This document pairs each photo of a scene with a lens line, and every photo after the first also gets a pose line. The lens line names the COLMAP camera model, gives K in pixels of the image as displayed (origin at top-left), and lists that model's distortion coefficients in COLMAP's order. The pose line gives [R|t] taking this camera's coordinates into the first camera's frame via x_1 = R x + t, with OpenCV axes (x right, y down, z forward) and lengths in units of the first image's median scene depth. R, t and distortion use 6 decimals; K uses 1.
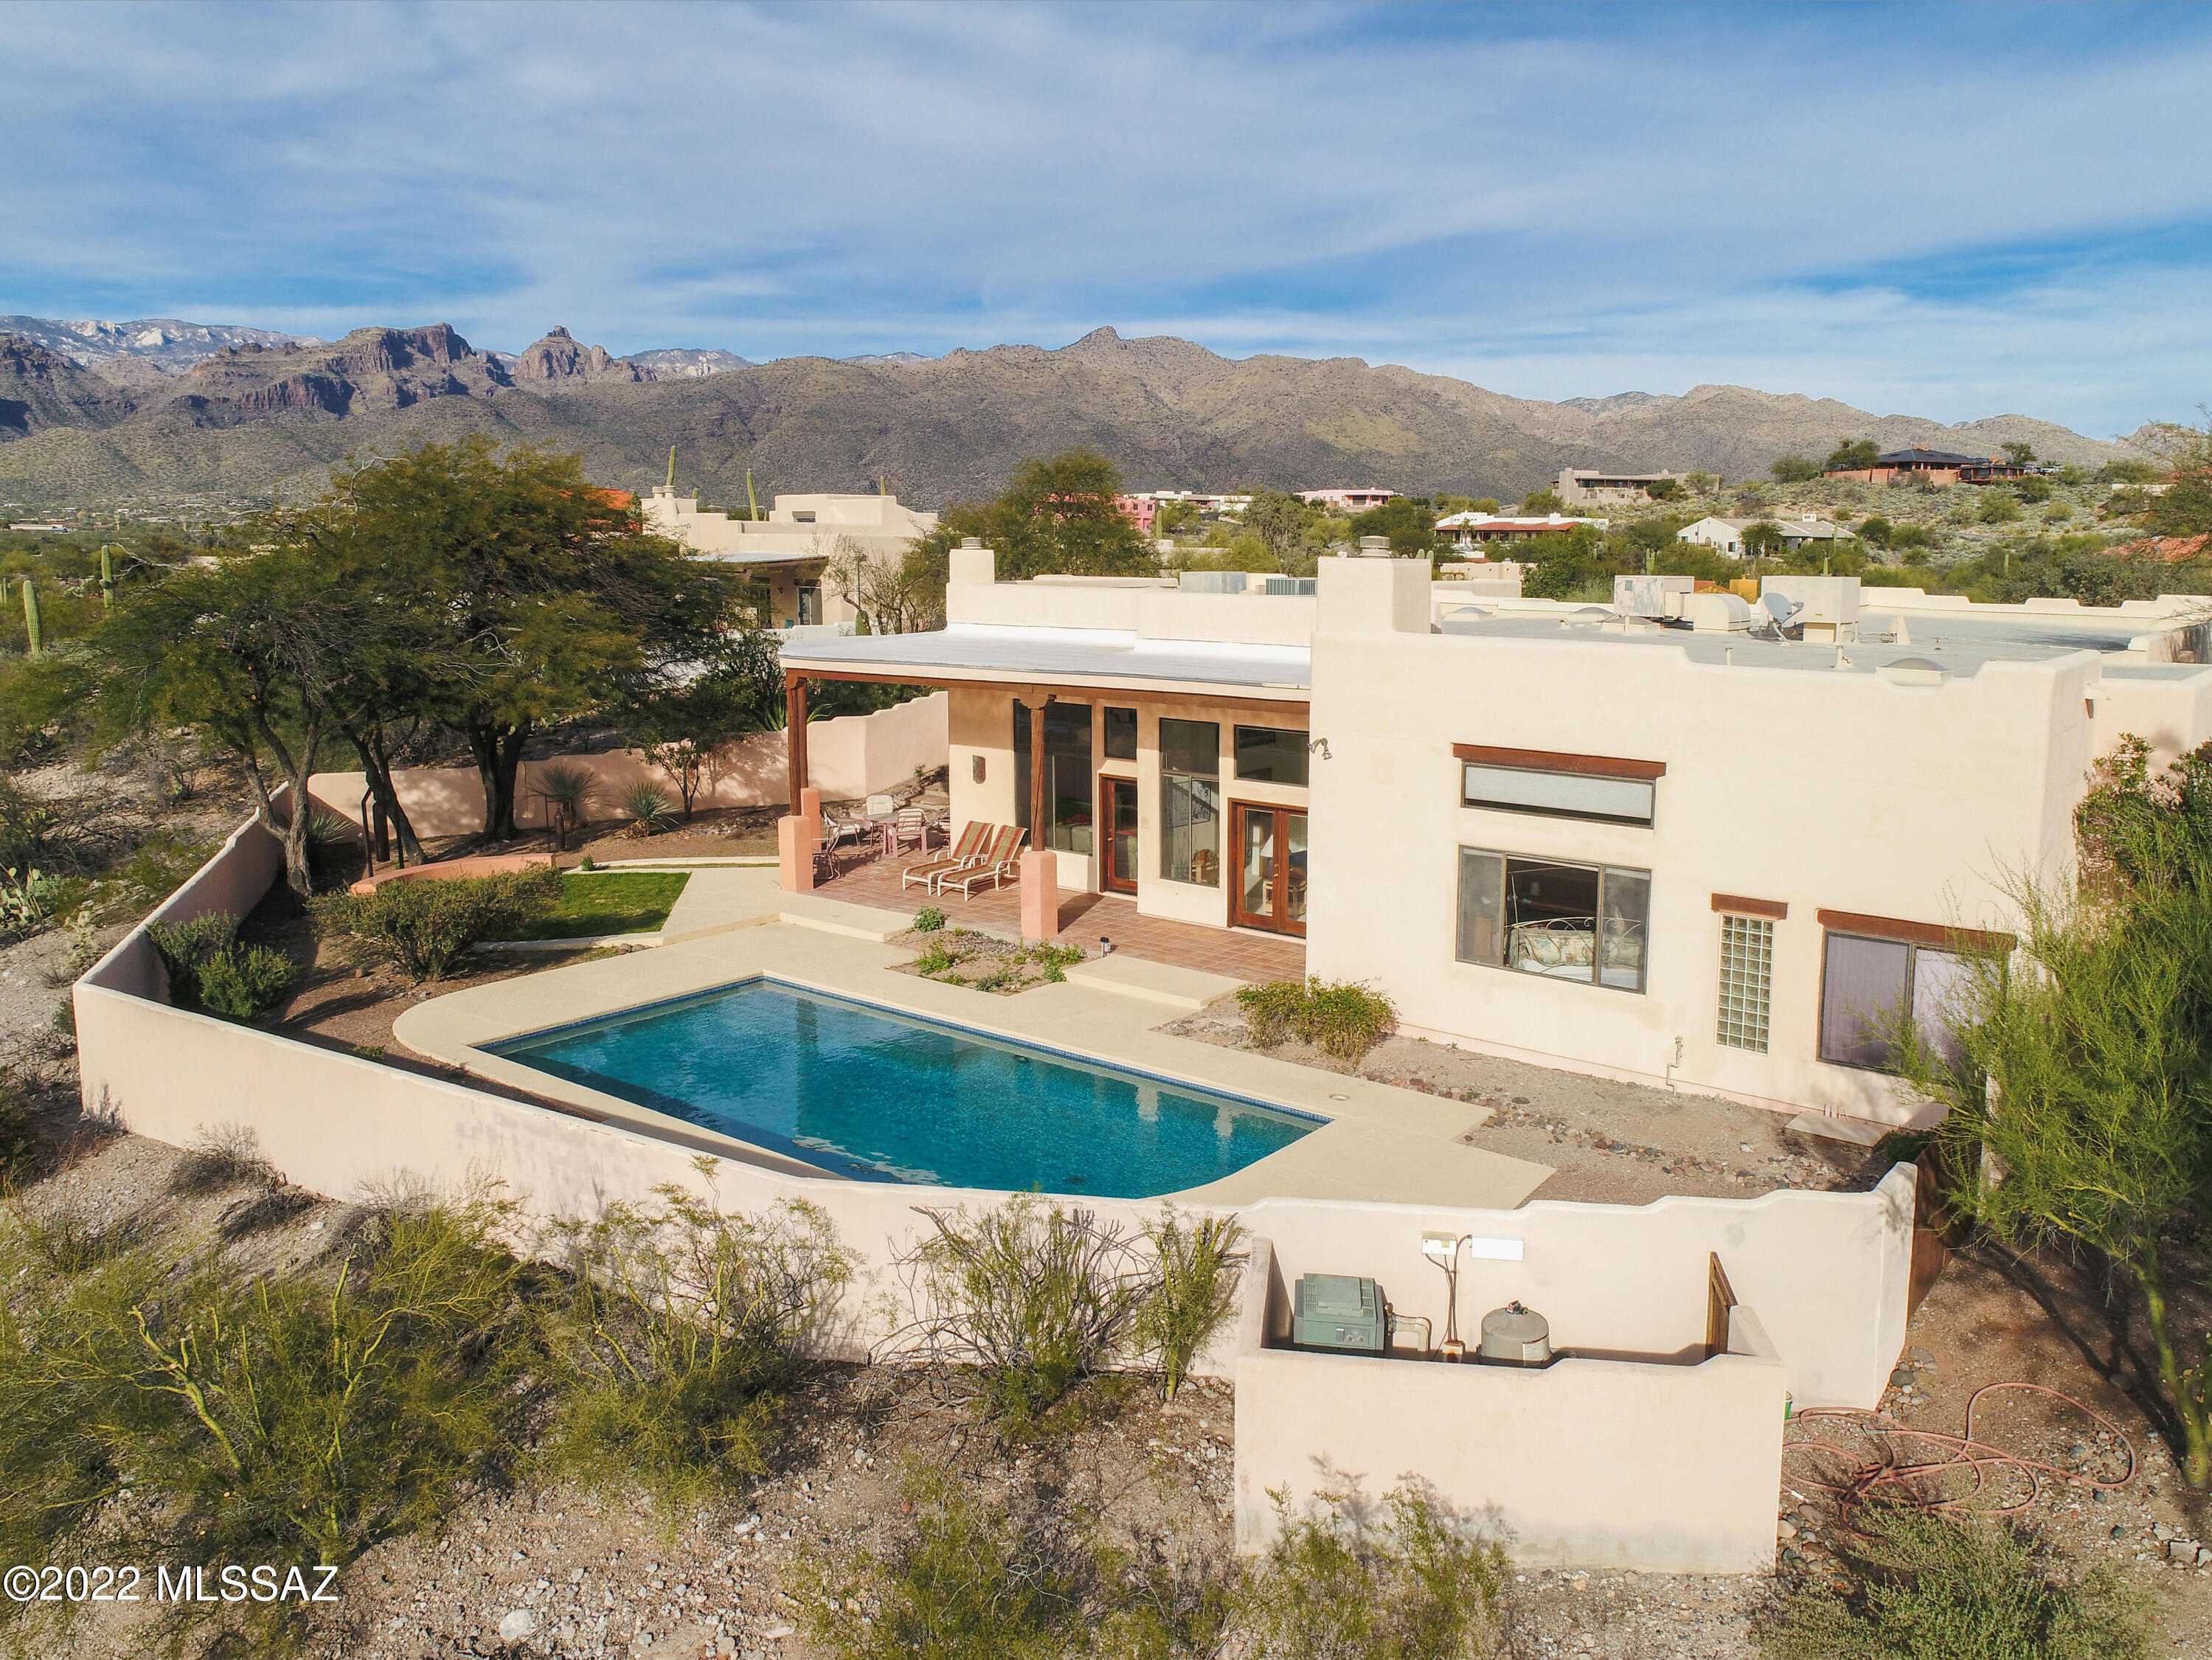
lens RADIAL K [[1660.2, 0, 1080.8], [0, 1660.2, 739.6], [0, 0, 1]] dist [-0.006288, -0.006455]
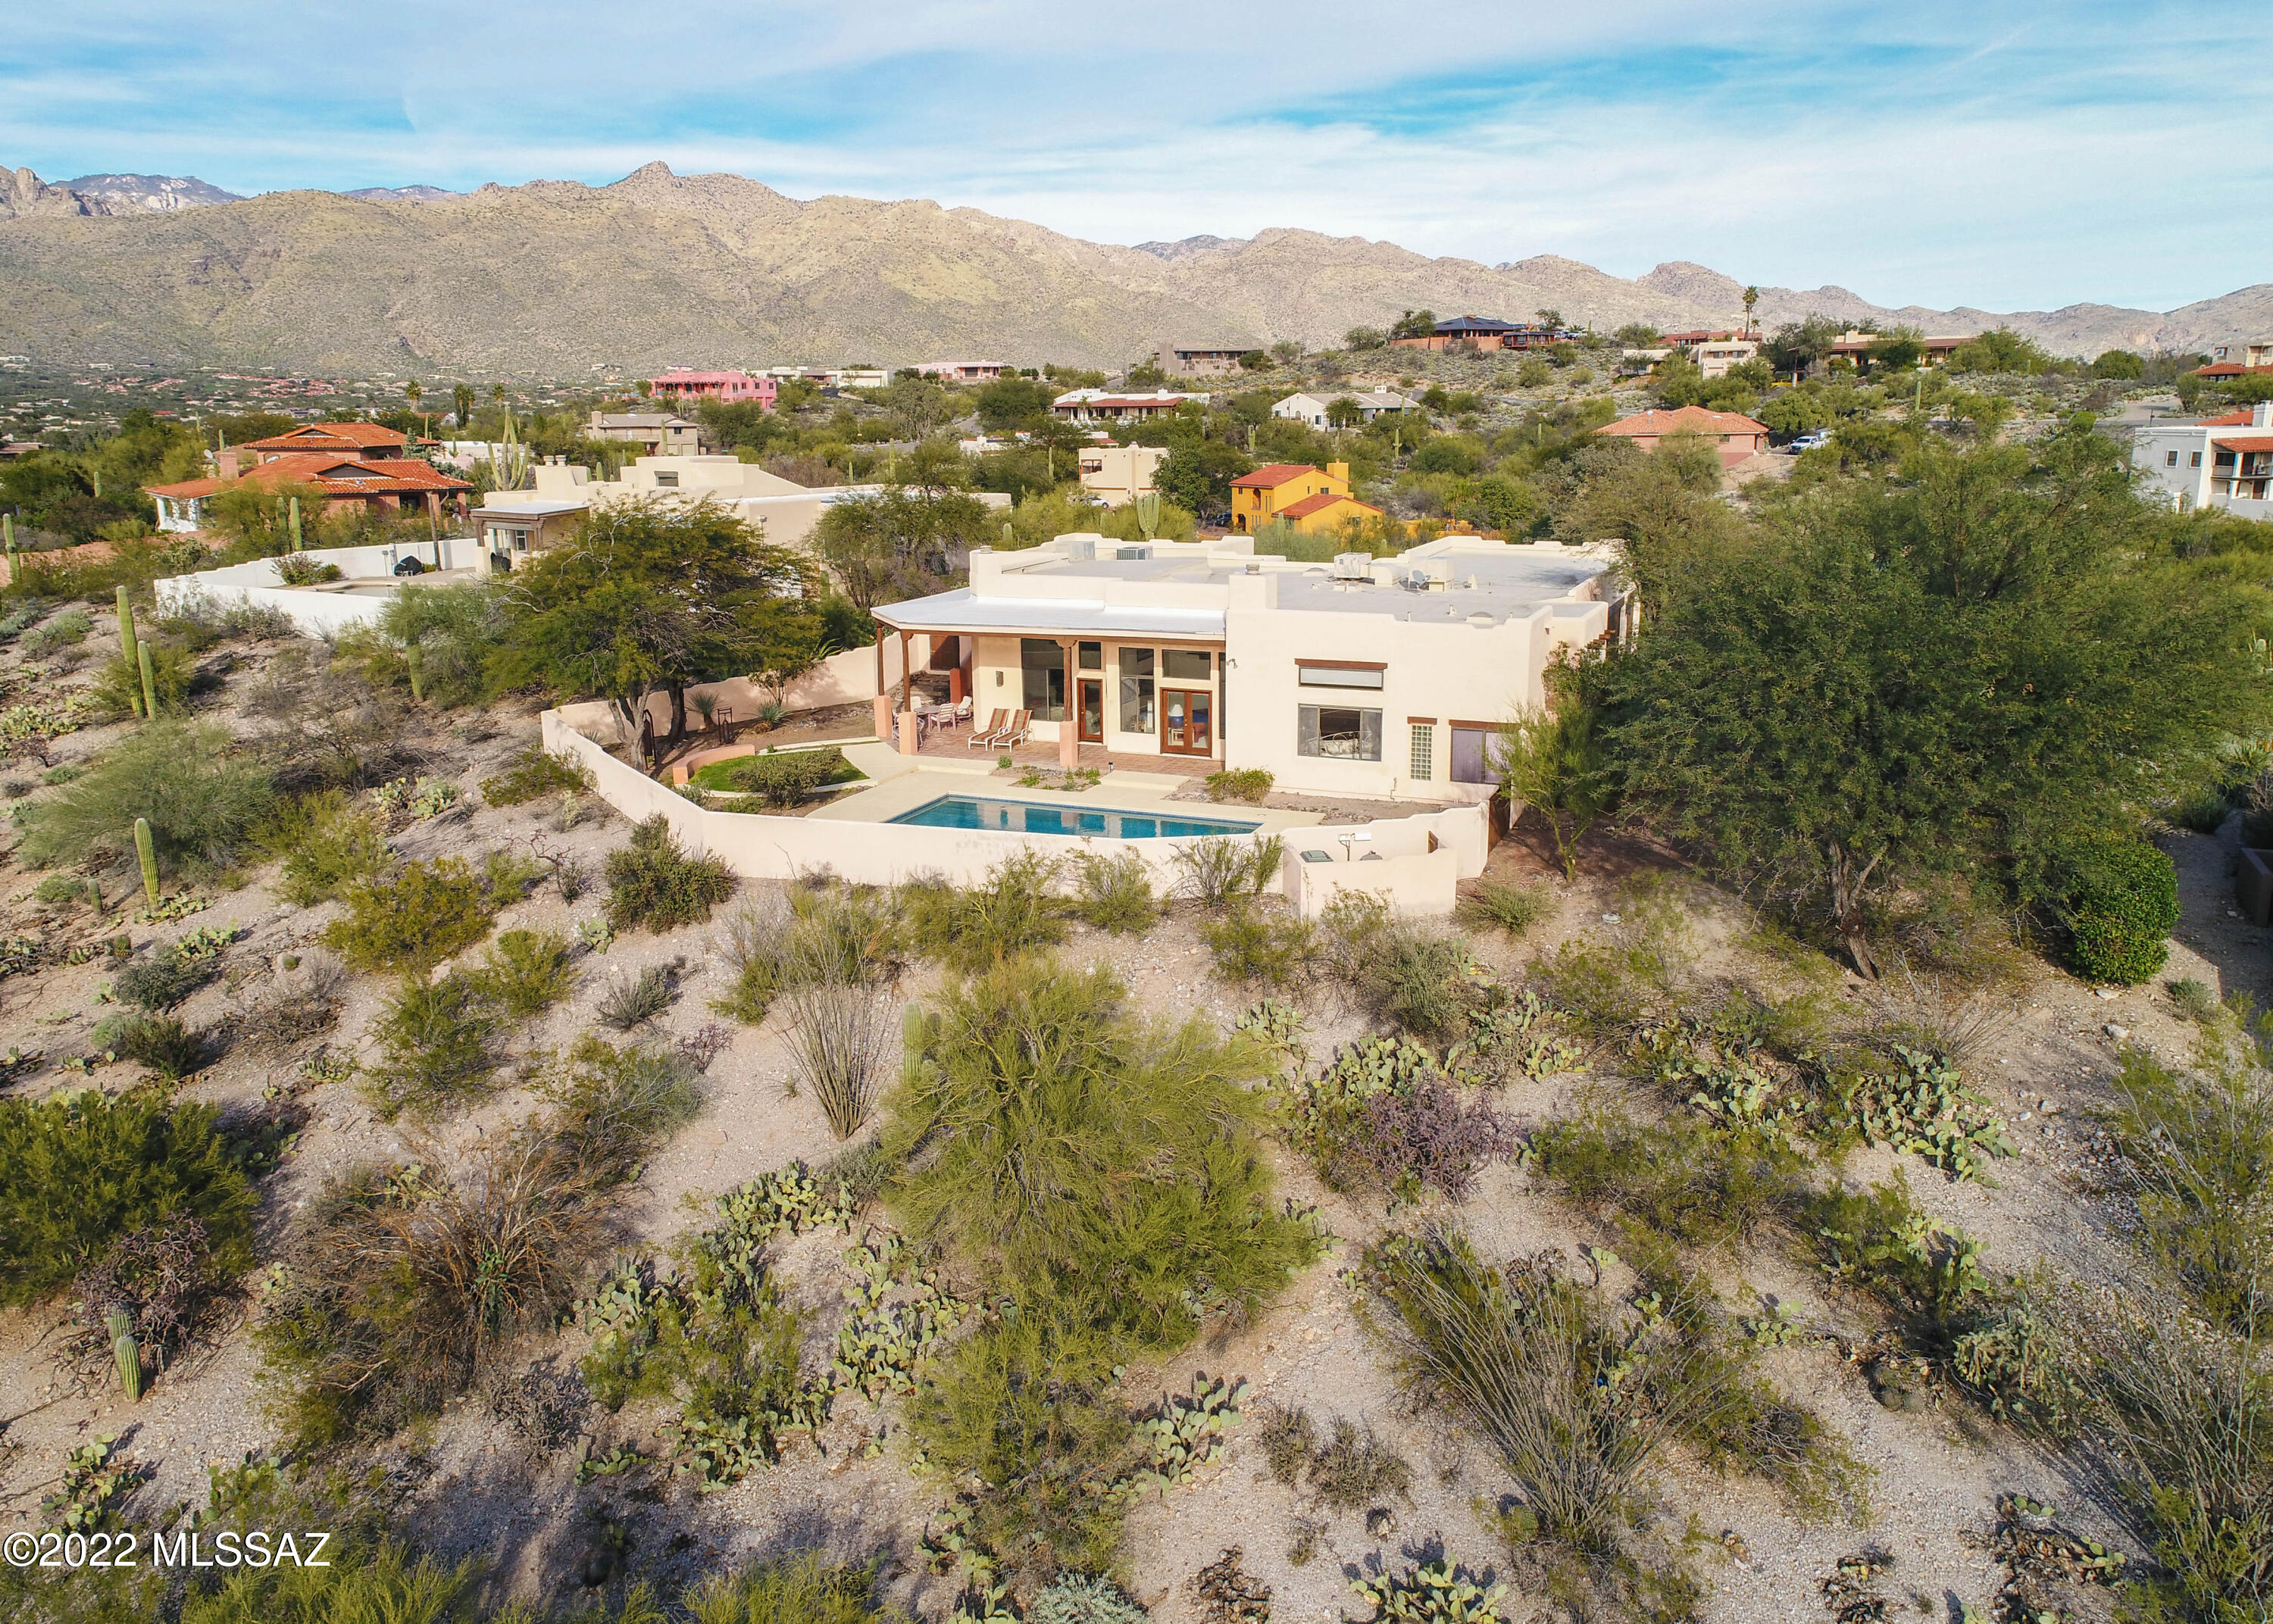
lens RADIAL K [[1662.4, 0, 1137.7], [0, 1662.4, 819.1], [0, 0, 1]] dist [0.044391, 0.000937]
pose [[0.962017, -0.085842, 0.259143, -0.038176], [0.052052, 0.989538, 0.134553, -0.006358], [-0.267982, -0.115953, 0.956421, -0.073657]]
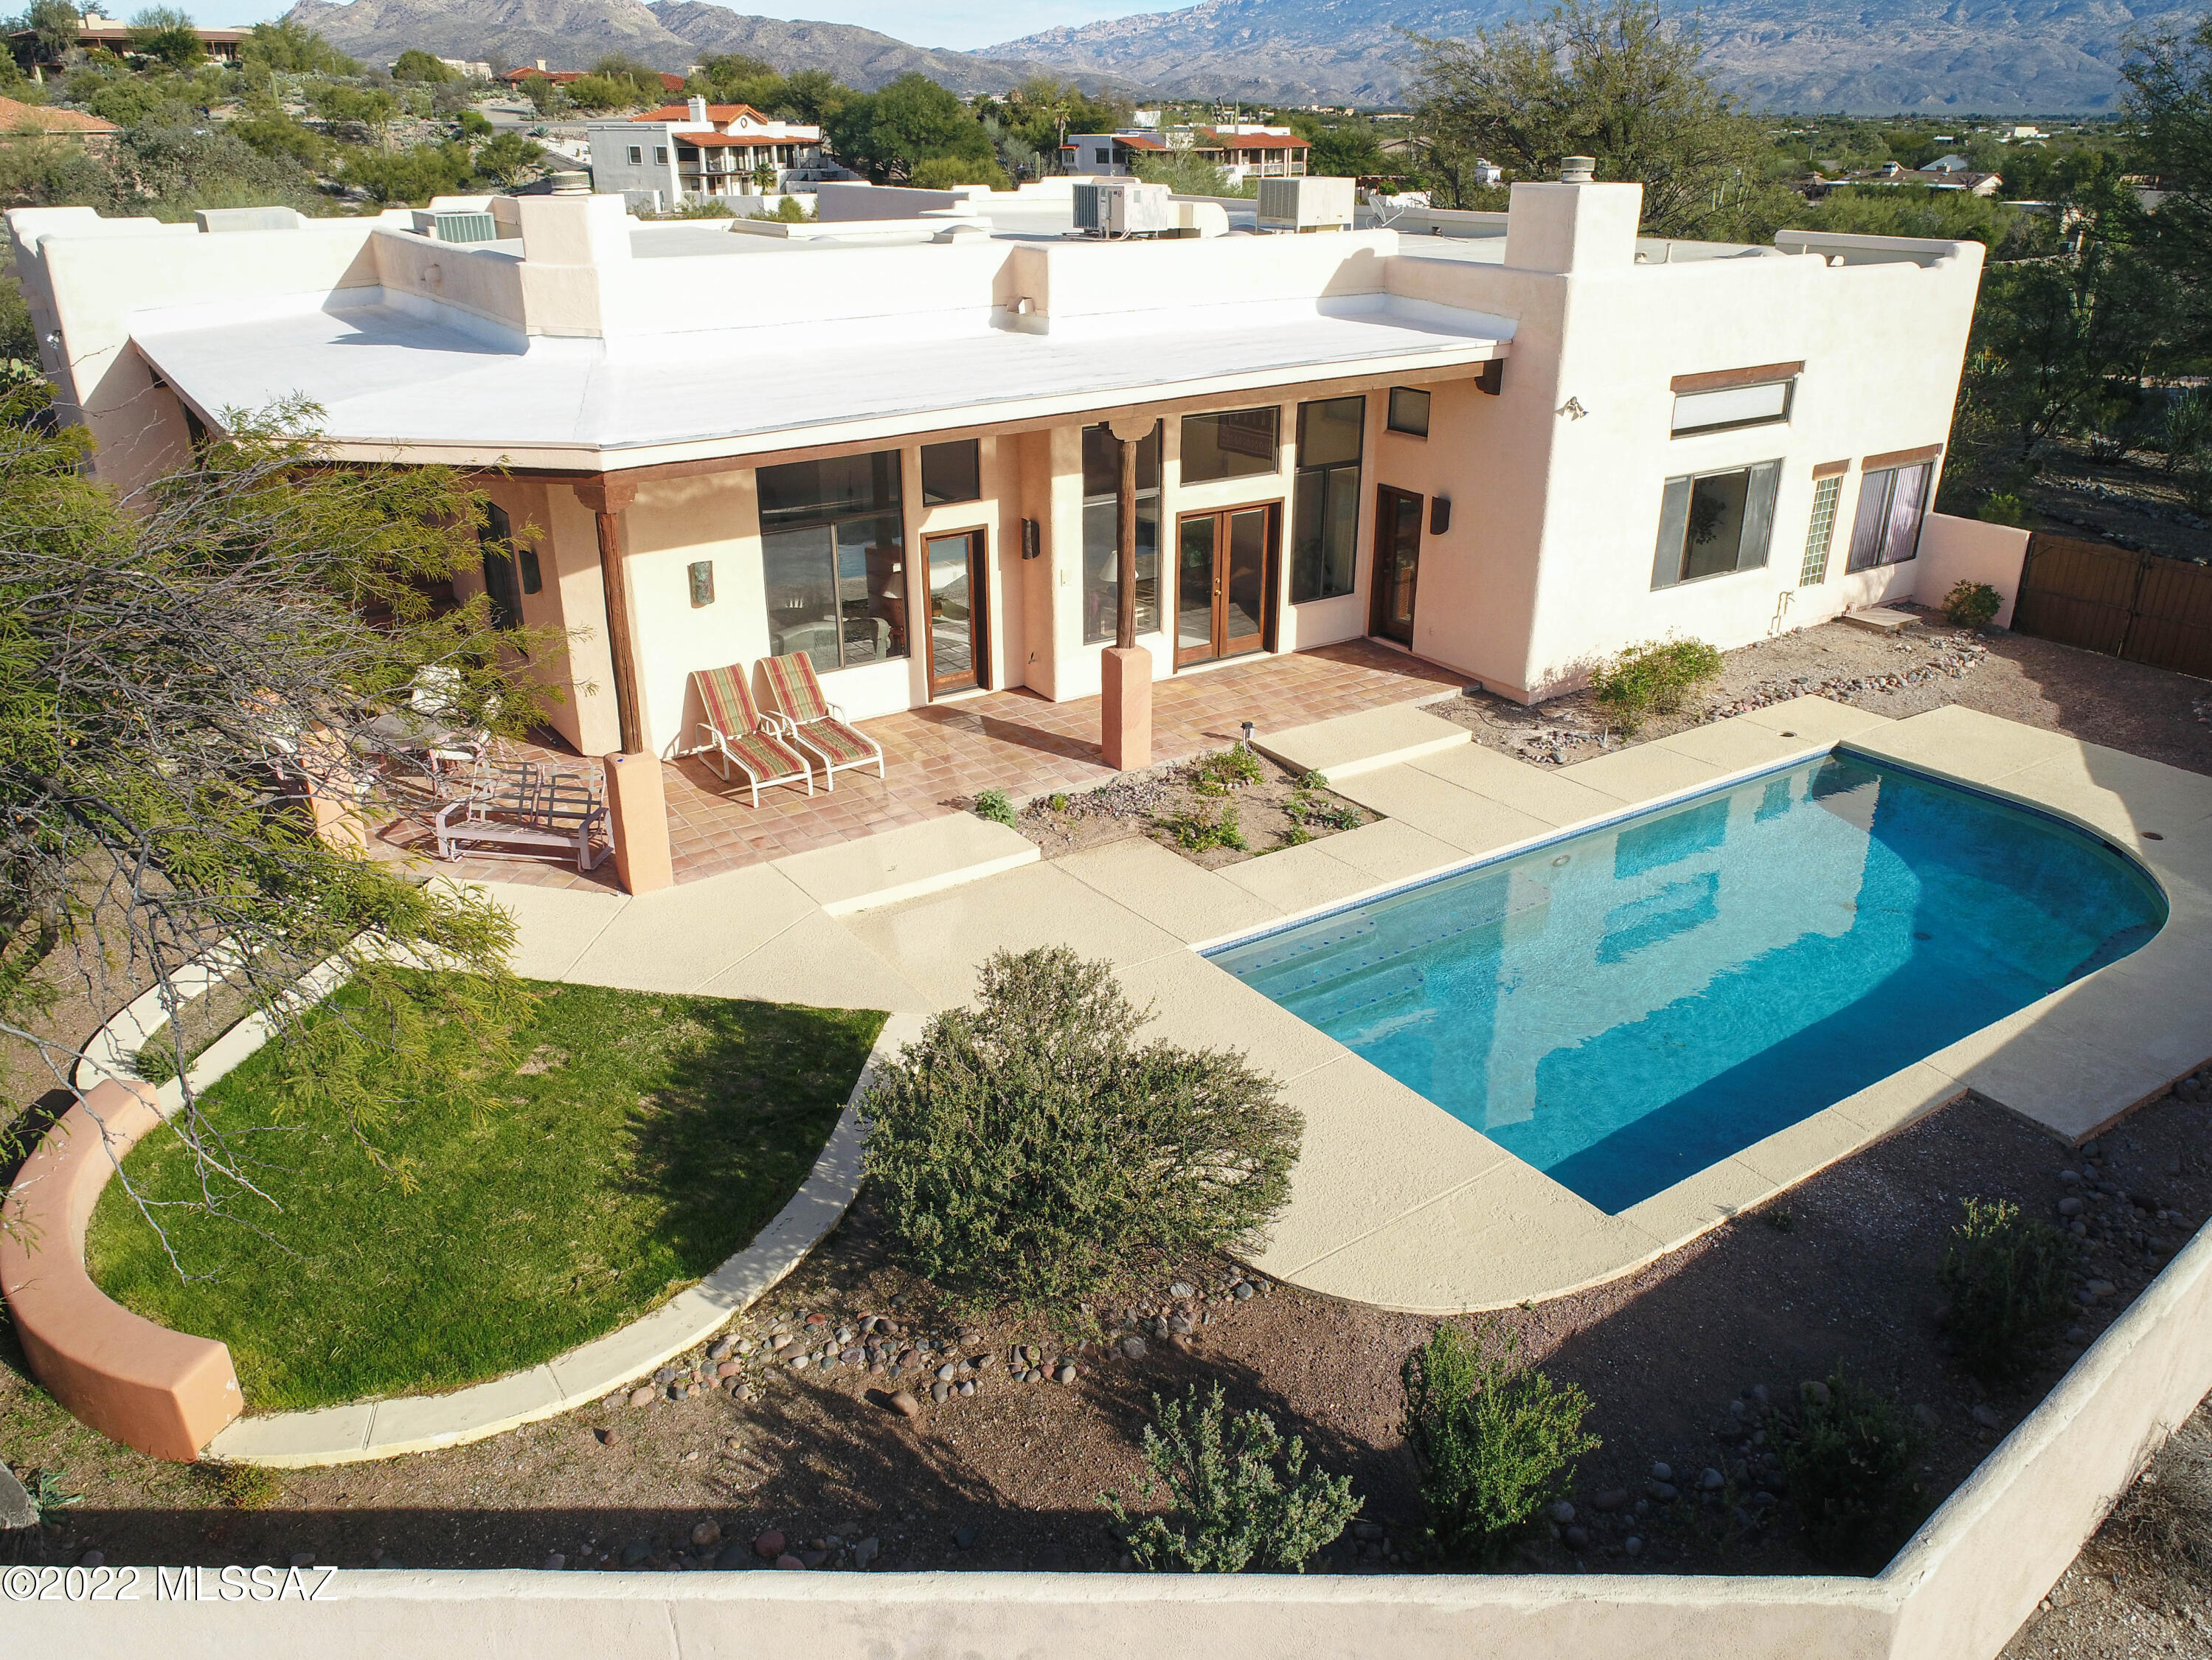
lens RADIAL K [[1660.5, 0, 1115.6], [0, 1660.5, 838.9], [0, 0, 1]] dist [-0.006288, -0.006455]
pose [[0.307116, -0.391469, 0.867428, -0.055145], [0.117828, 0.920106, 0.373525, -0.009979], [-0.944350, -0.012508, 0.328705, 0.064317]]
